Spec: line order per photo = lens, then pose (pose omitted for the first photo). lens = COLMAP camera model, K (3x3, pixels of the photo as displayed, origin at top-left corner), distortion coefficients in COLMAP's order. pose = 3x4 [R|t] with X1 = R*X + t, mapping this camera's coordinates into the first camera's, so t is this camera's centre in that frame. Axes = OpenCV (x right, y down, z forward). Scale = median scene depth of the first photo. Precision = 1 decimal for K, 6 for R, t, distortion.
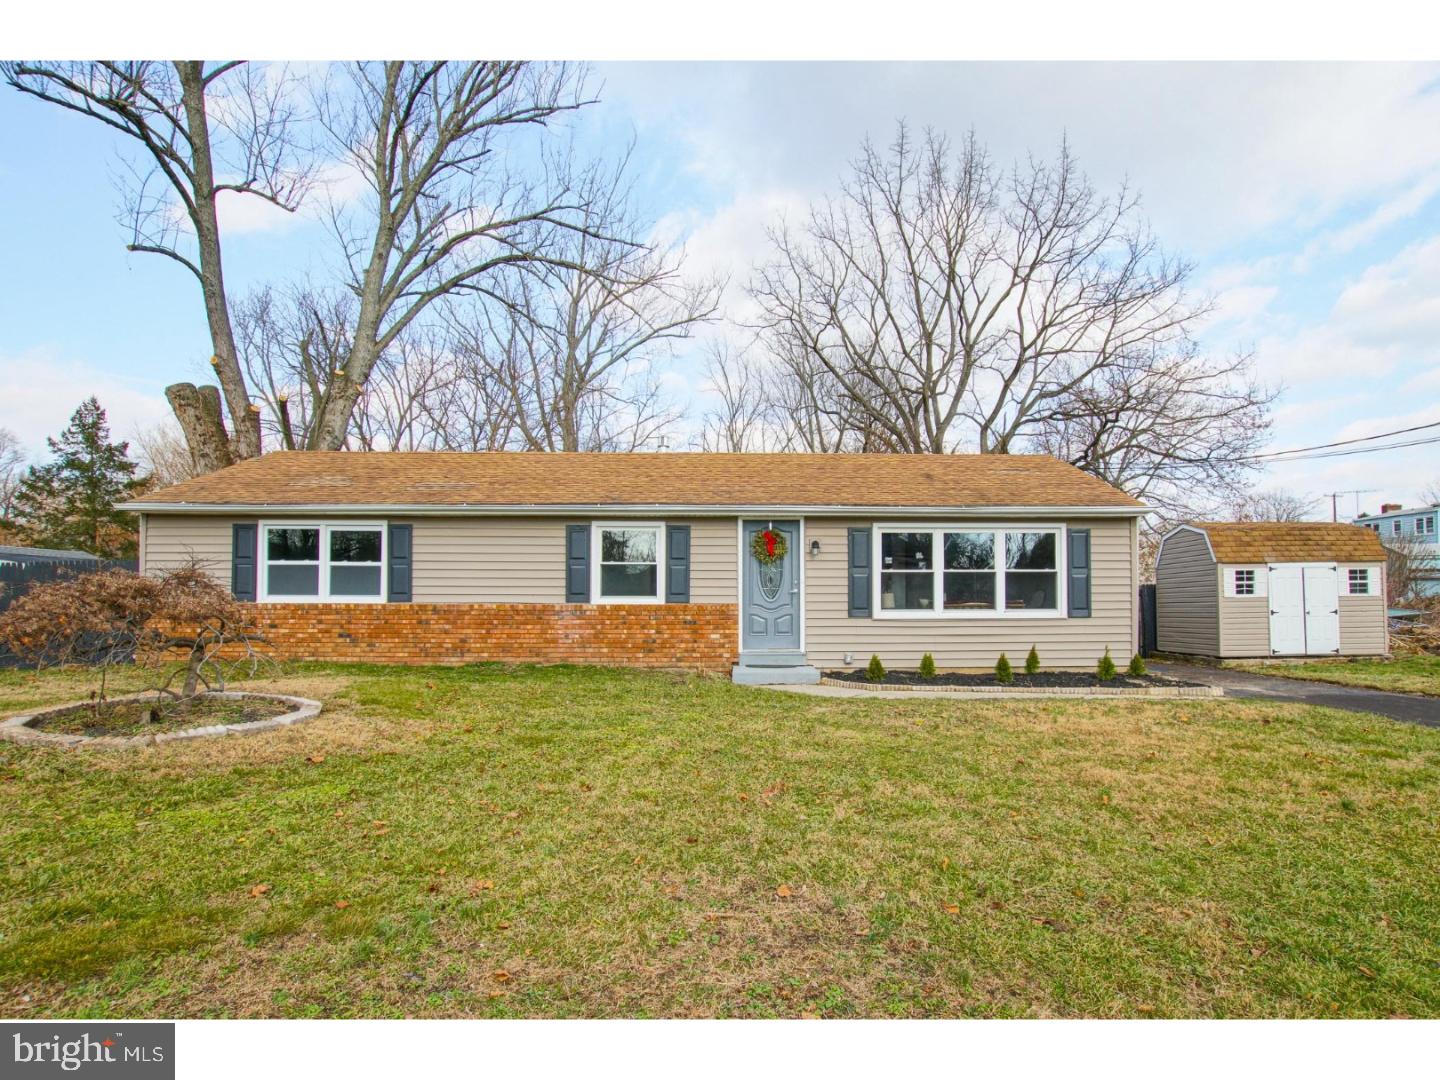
lens RADIAL K [[773.0, 0, 720.1], [0, 773.0, 566.6], [0, 0, 1]] dist [-0.026726, 0.000499]
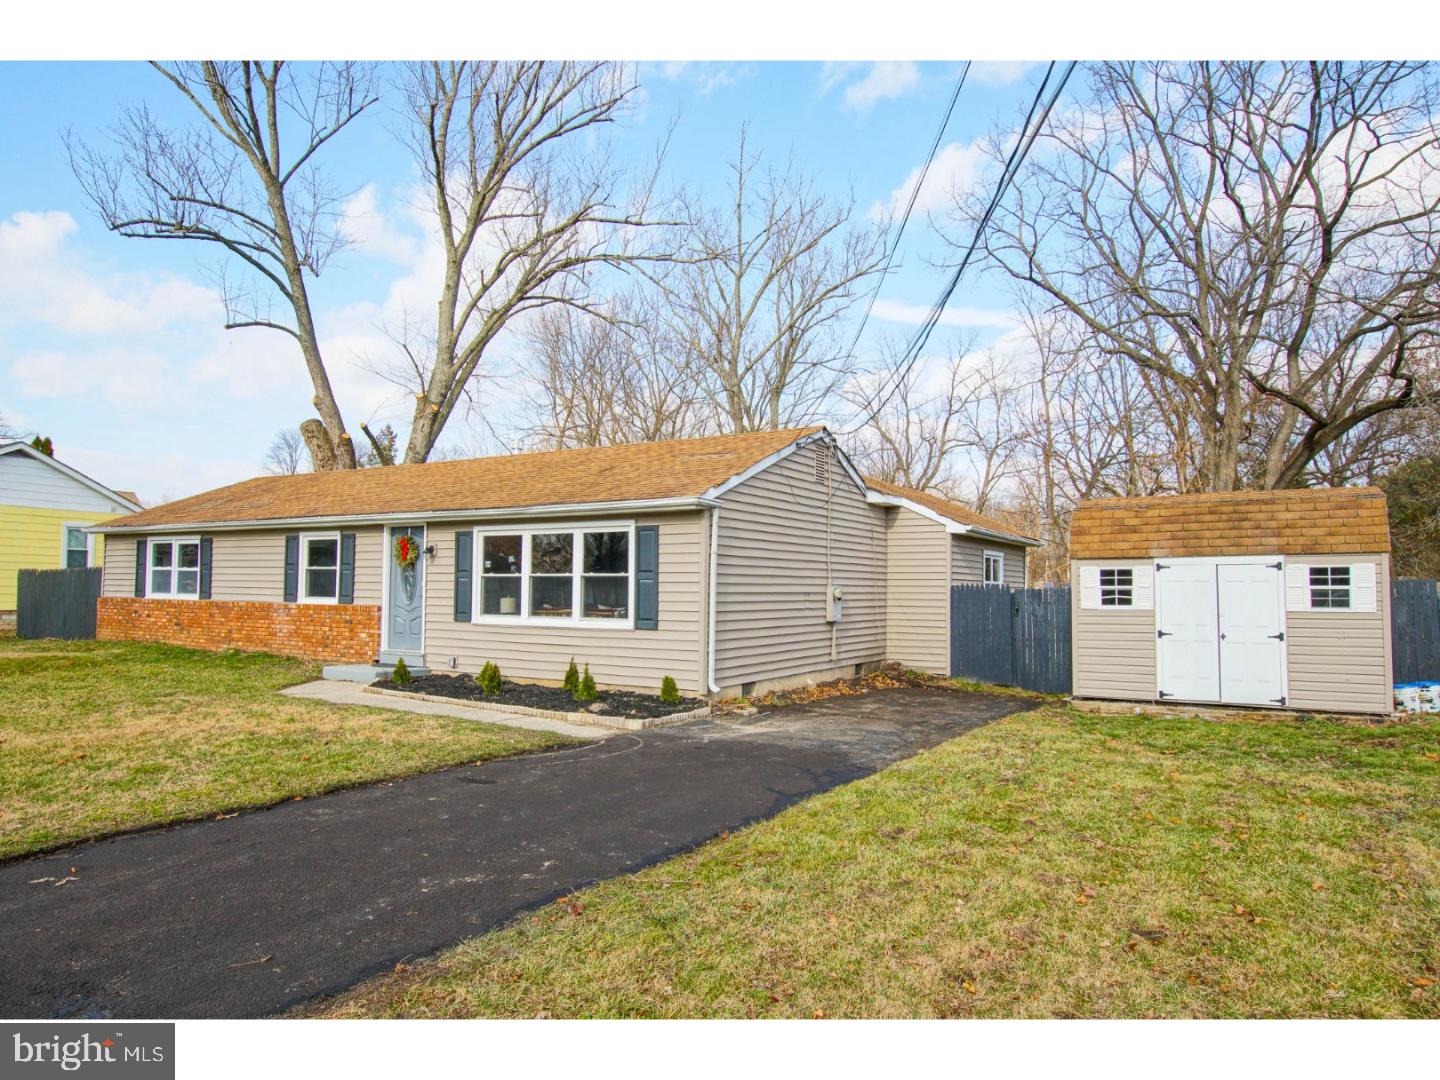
lens RADIAL K [[893.4, 0, 720.0], [0, 893.4, 540.0], [0, 0, 1]] dist [-0.004197, -0.000225]
pose [[0.846085, -0.019991, -0.532674, 1.068125], [0.012597, 0.999767, -0.017513, -0.015086], [0.532900, 0.008107, 0.846140, 0.198859]]
